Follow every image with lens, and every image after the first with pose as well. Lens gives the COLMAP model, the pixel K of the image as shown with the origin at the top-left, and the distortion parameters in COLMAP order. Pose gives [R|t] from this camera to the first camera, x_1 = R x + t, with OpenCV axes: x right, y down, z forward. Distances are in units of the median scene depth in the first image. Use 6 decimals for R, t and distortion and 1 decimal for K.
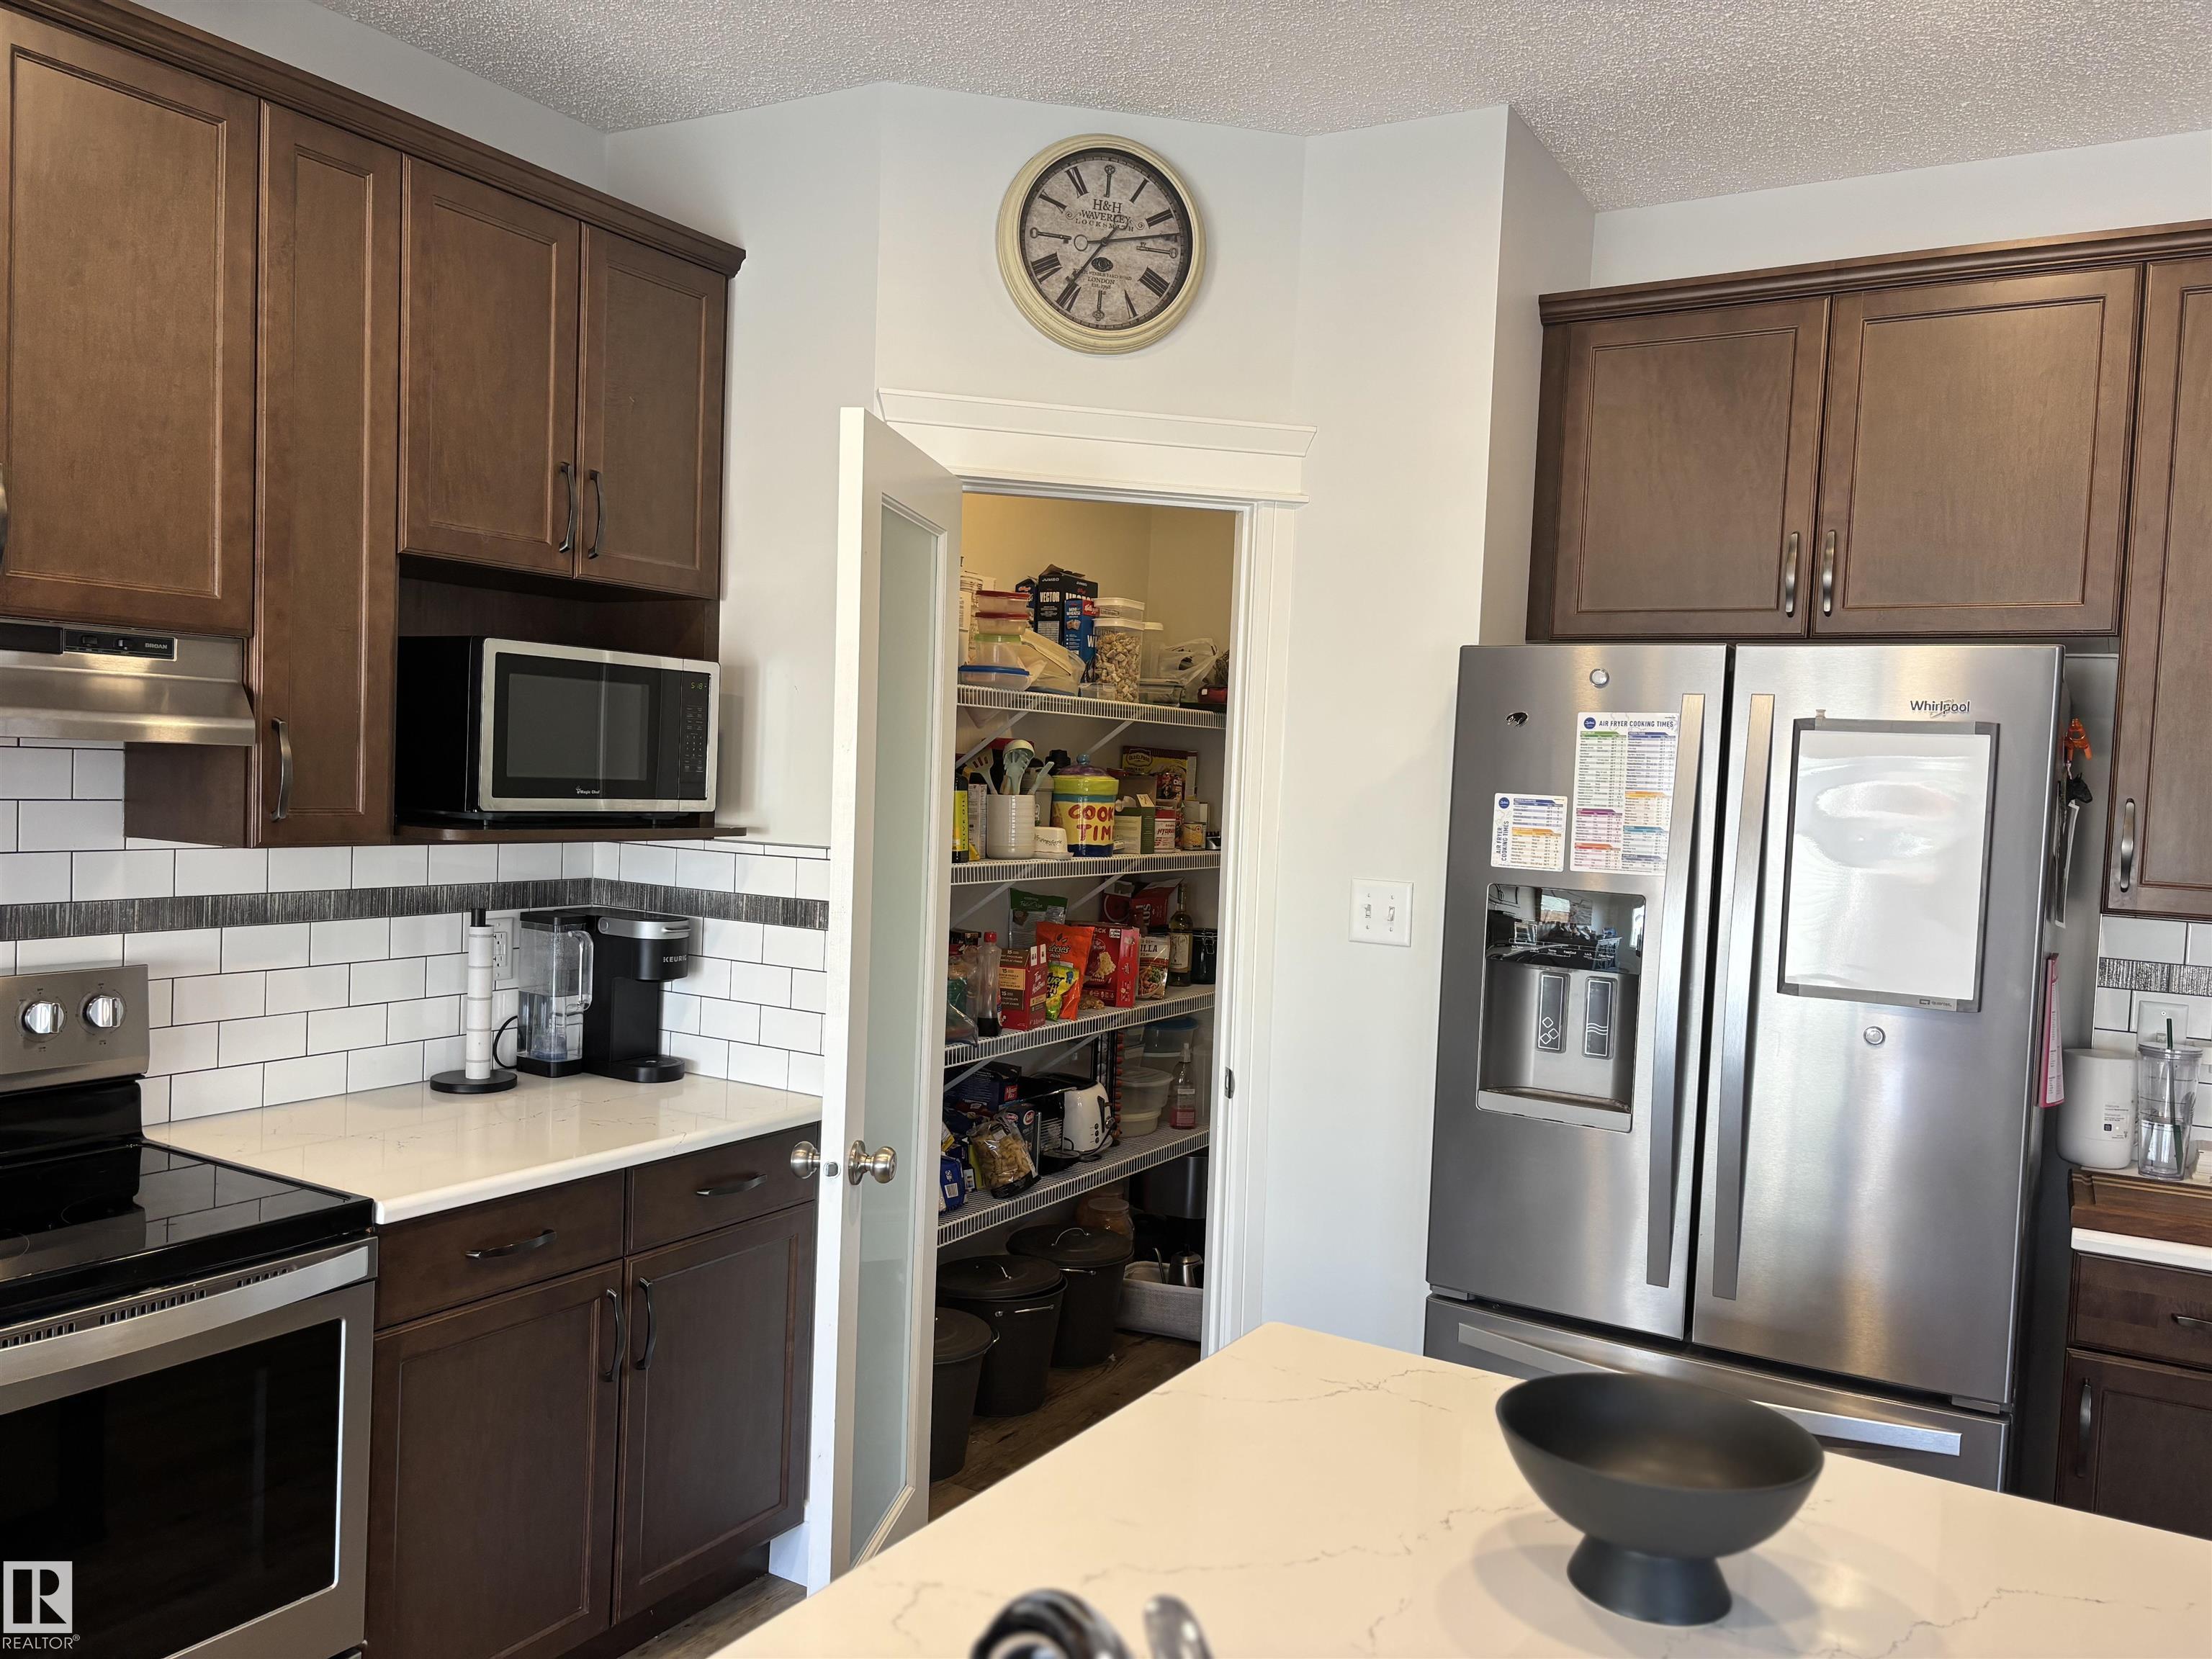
lens RADIAL K [[1665.1, 0, 1111.1], [0, 1665.1, 844.4], [0, 0, 1]] dist [0.057771, -0.060547]
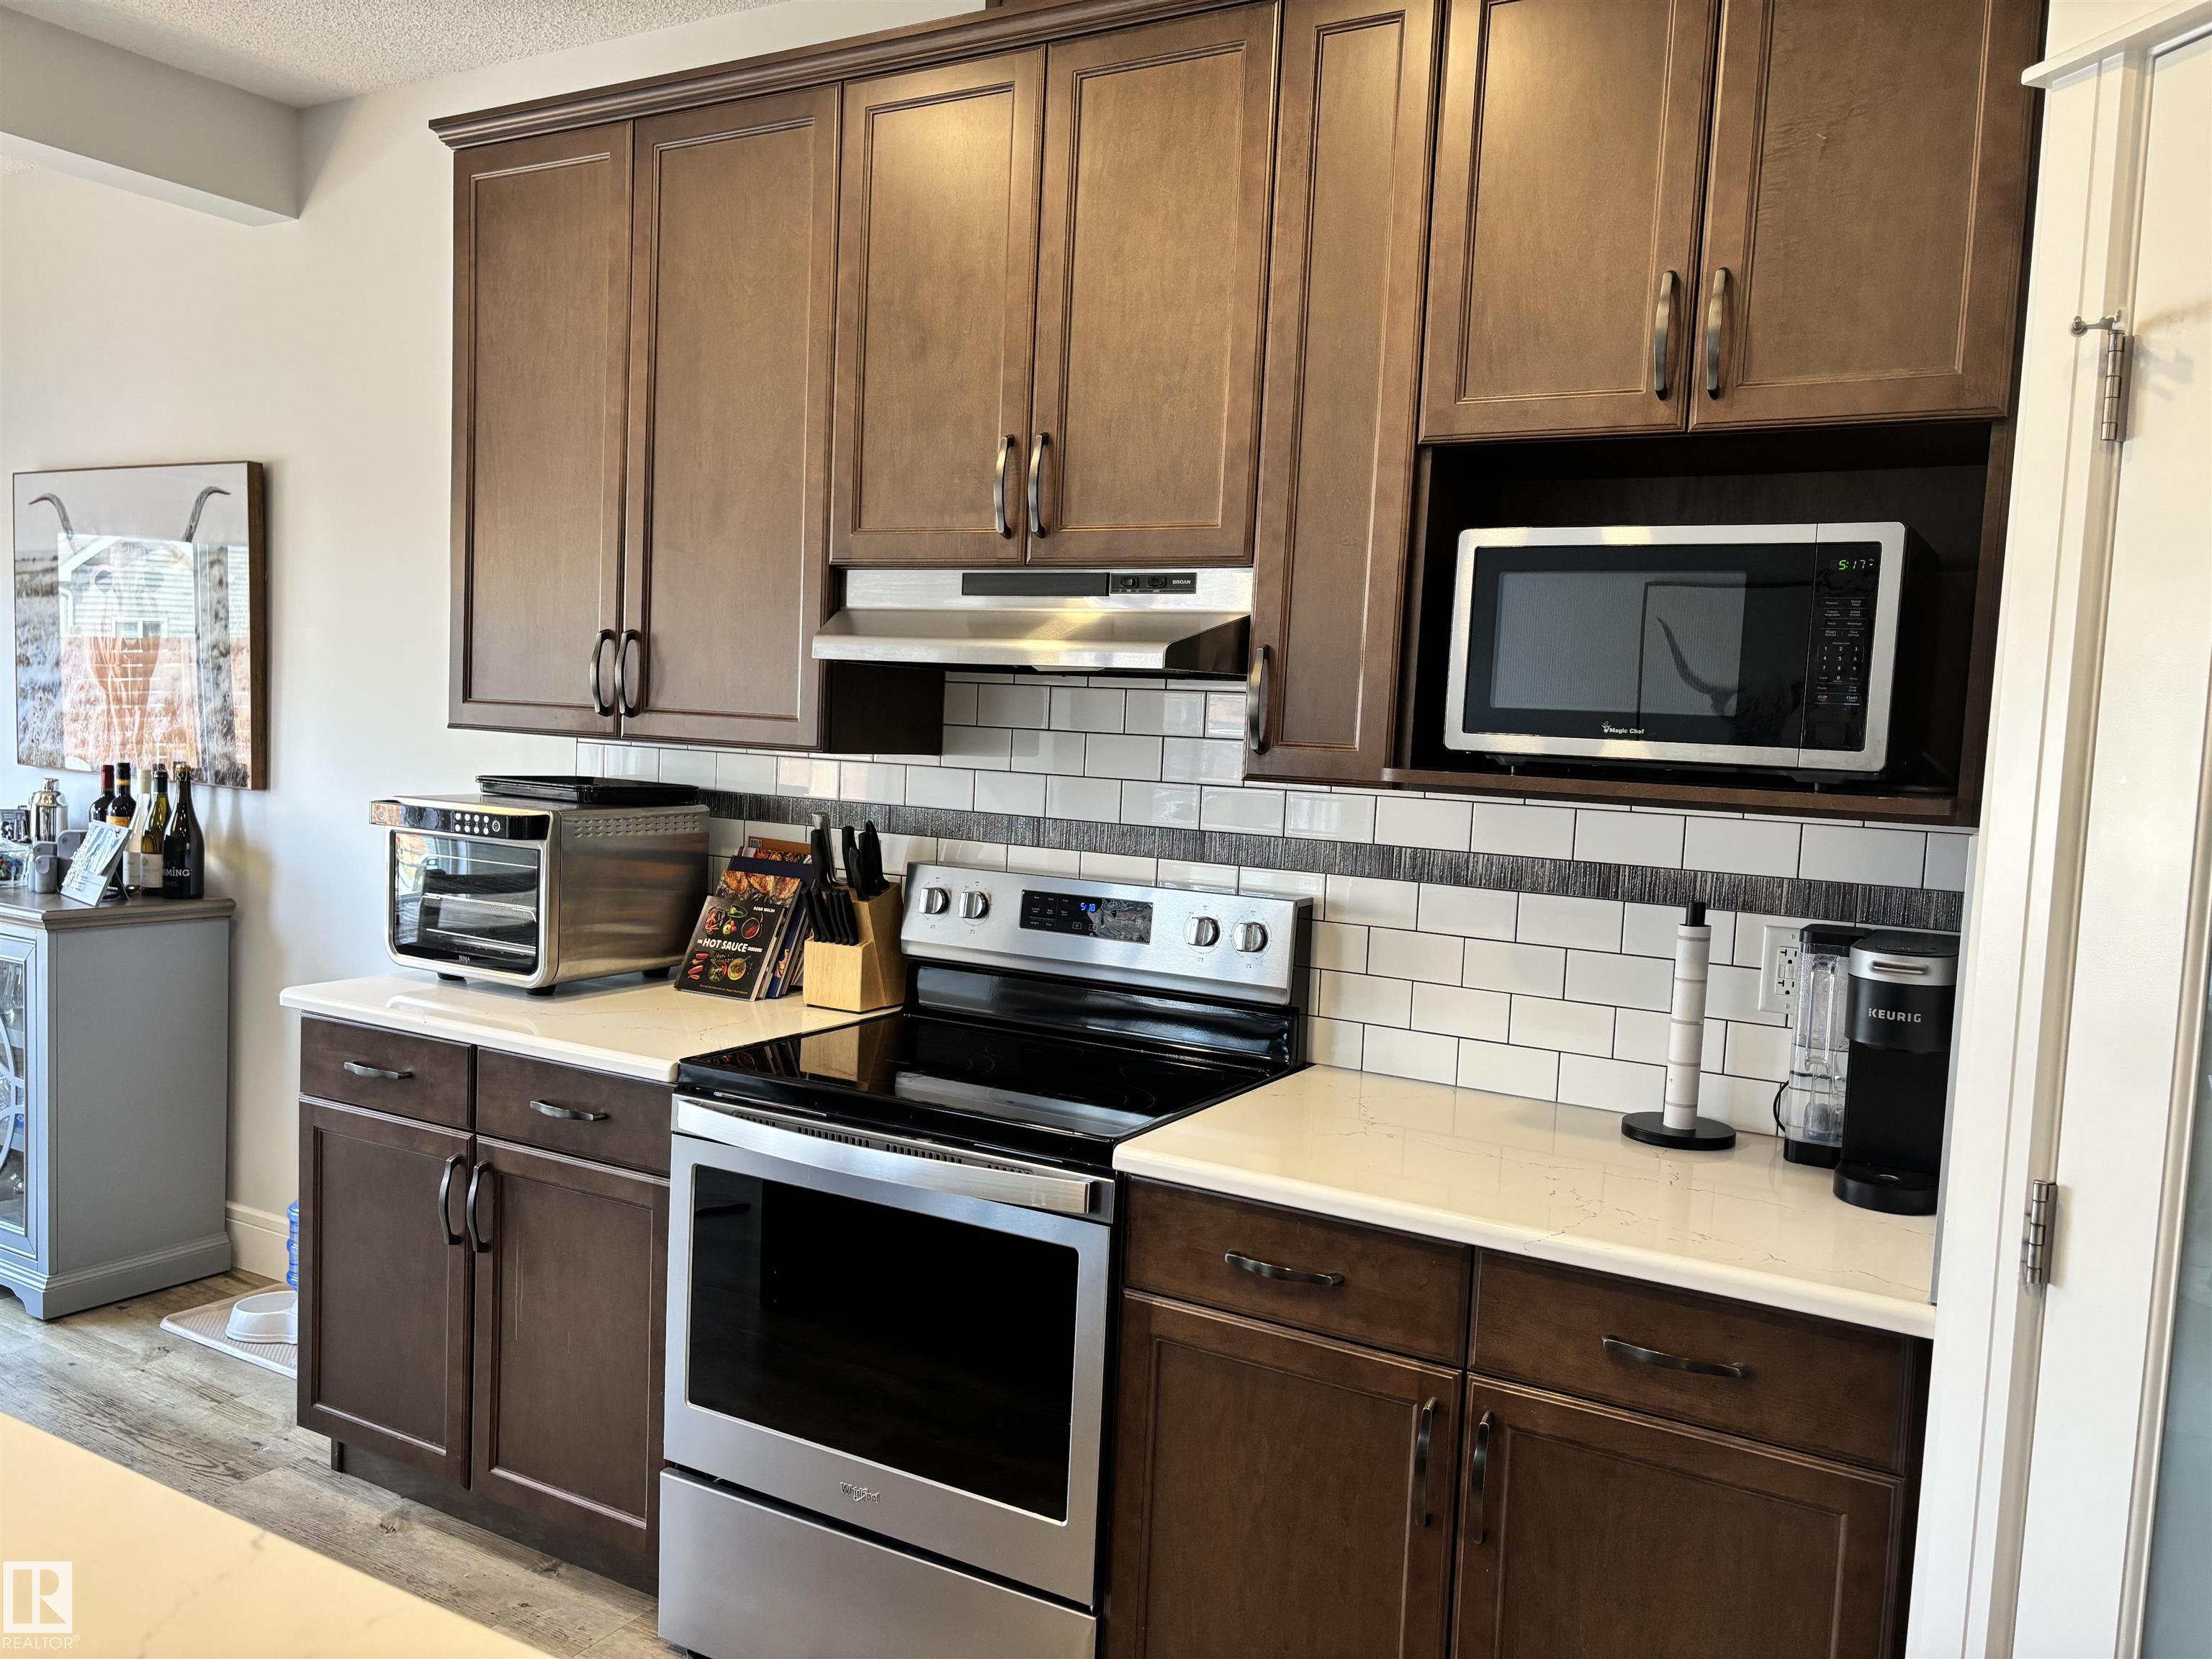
lens RADIAL K [[1665.1, 0, 1109.1], [0, 1665.1, 845.3], [0, 0, 1]] dist [0.057771, -0.060547]
pose [[0.028262, 0.033883, -0.999026, 0.412102], [-0.093722, 0.995113, 0.031099, 0.015910], [0.995197, 0.092752, 0.031300, 0.810978]]
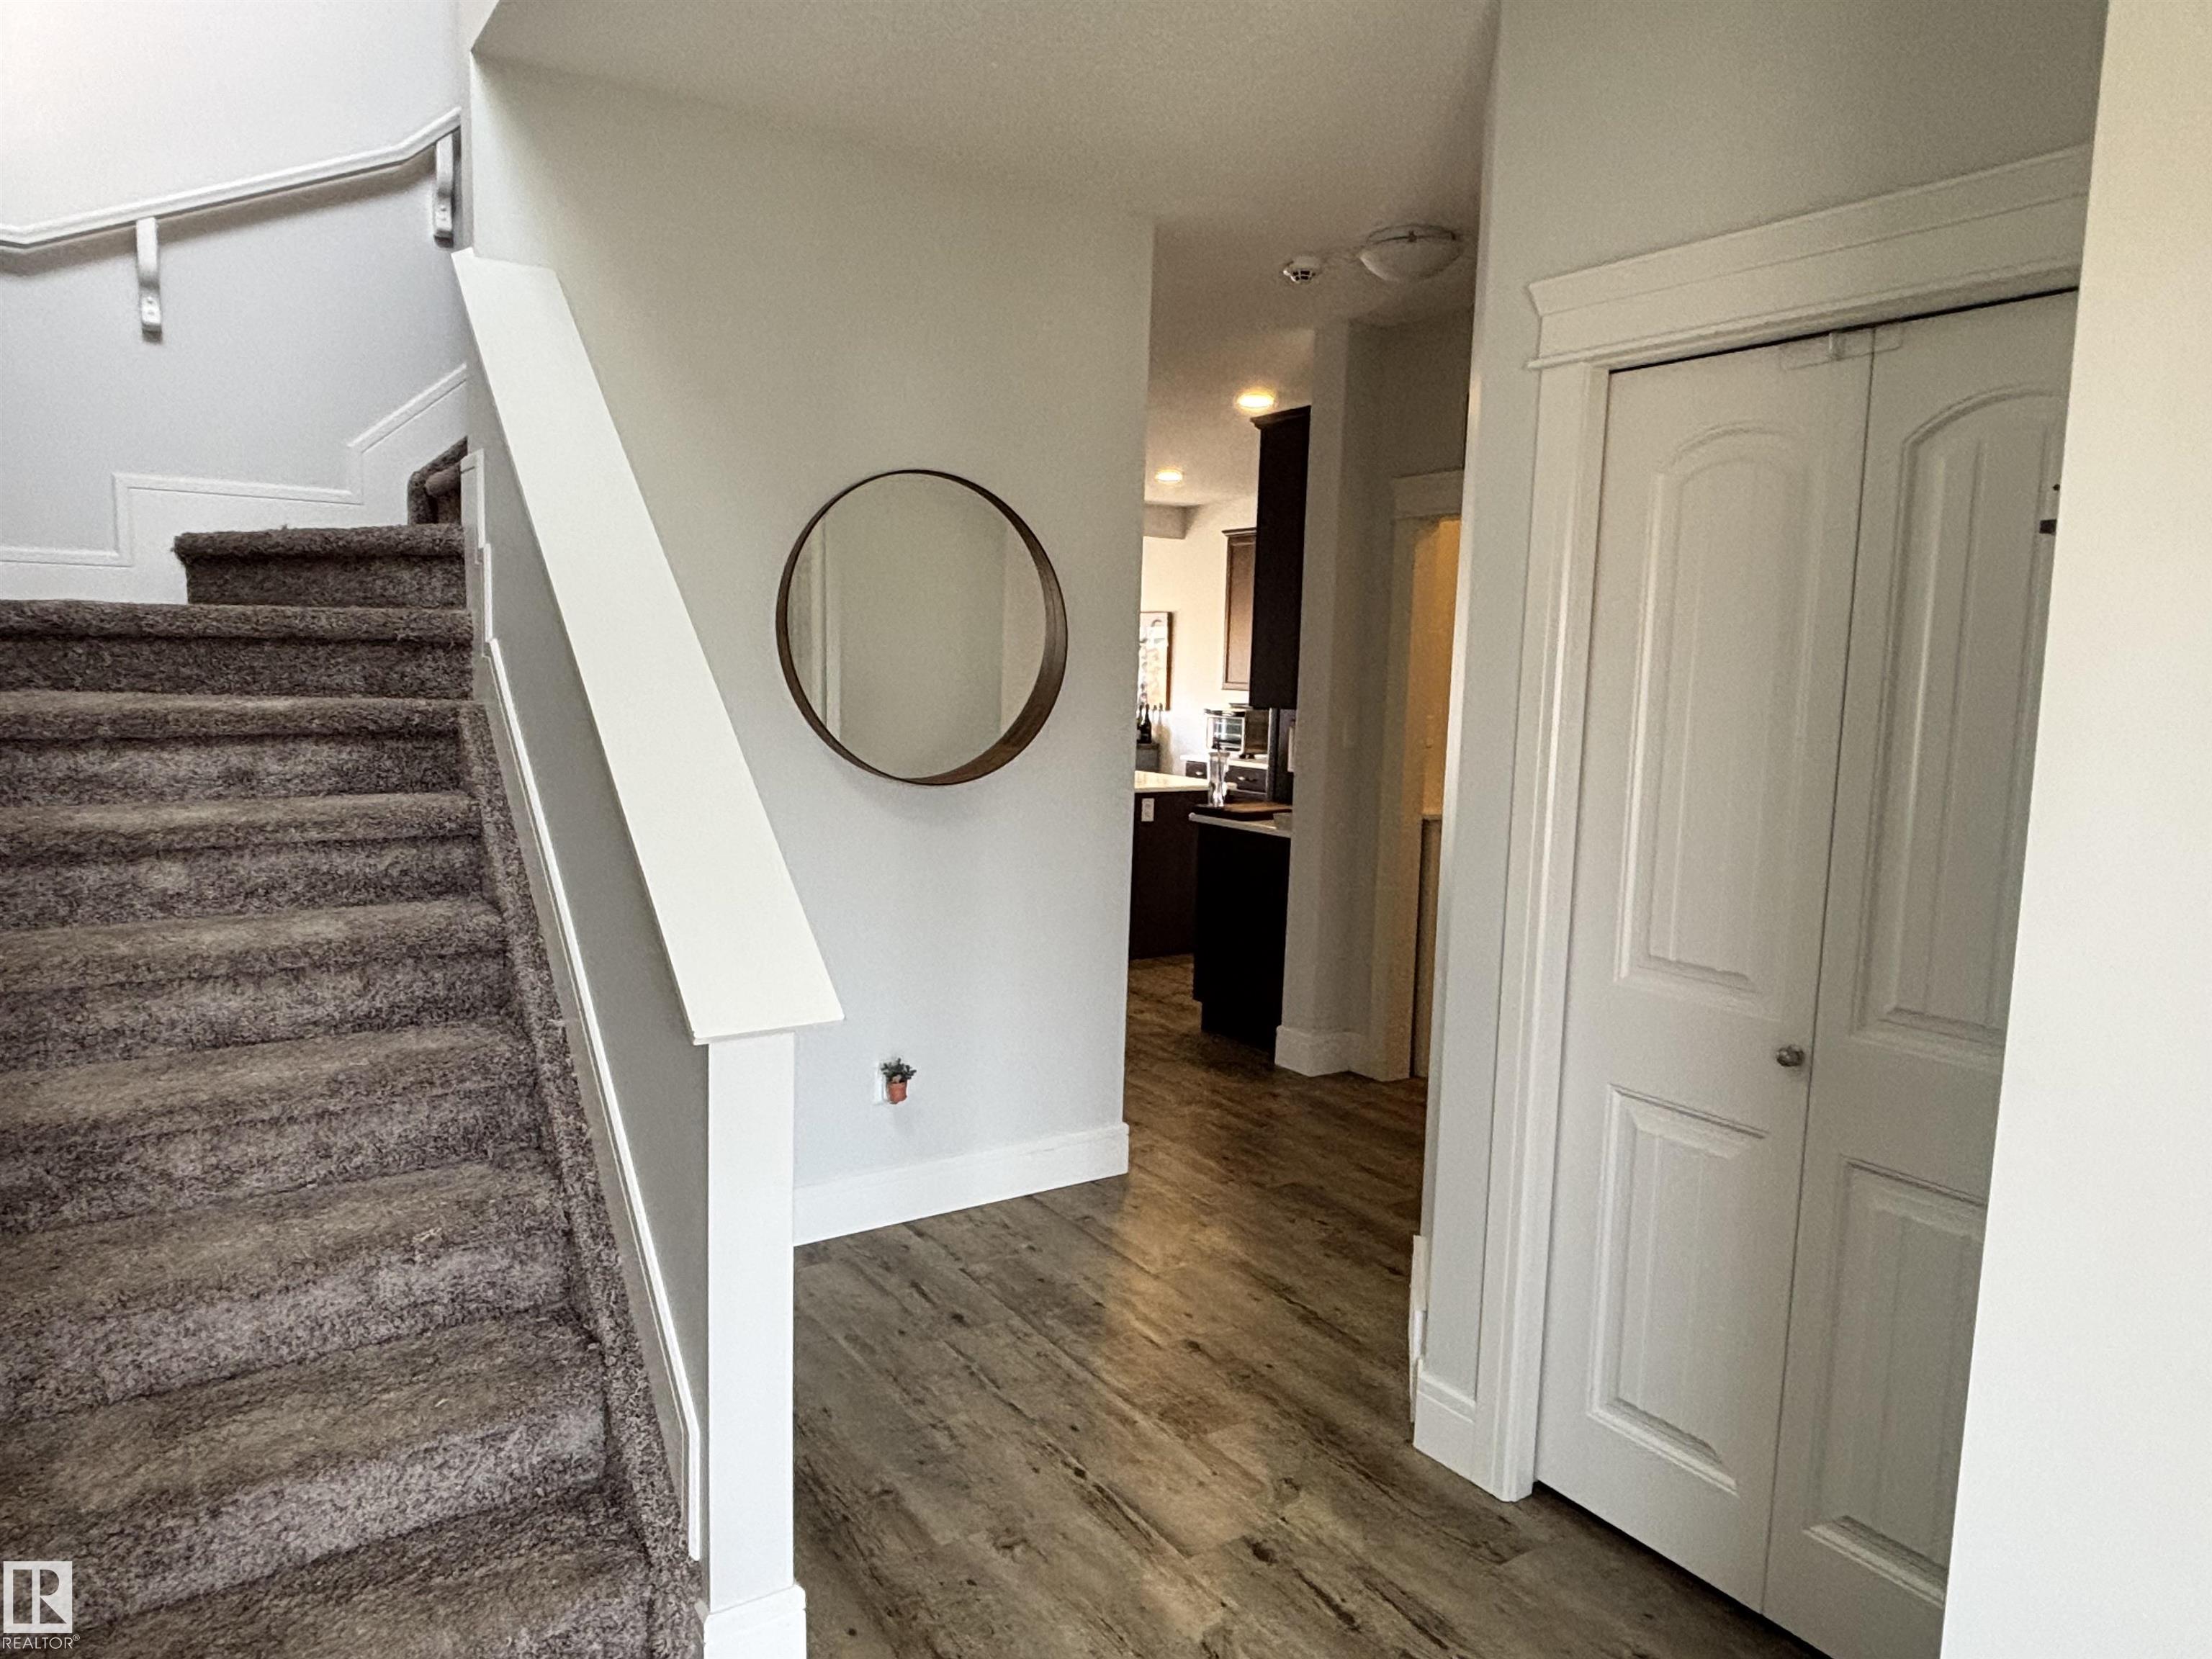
lens RADIAL K [[1393.7, 0, 1088.5], [0, 1393.7, 825.5], [0, 0, 1]] dist [0.010880, -0.012654]
pose [[-0.417854, 0.049868, -0.907145, 2.717941], [-0.089790, 0.991337, 0.095856, 0.047649], [0.904066, 0.121506, -0.409757, 1.609894]]
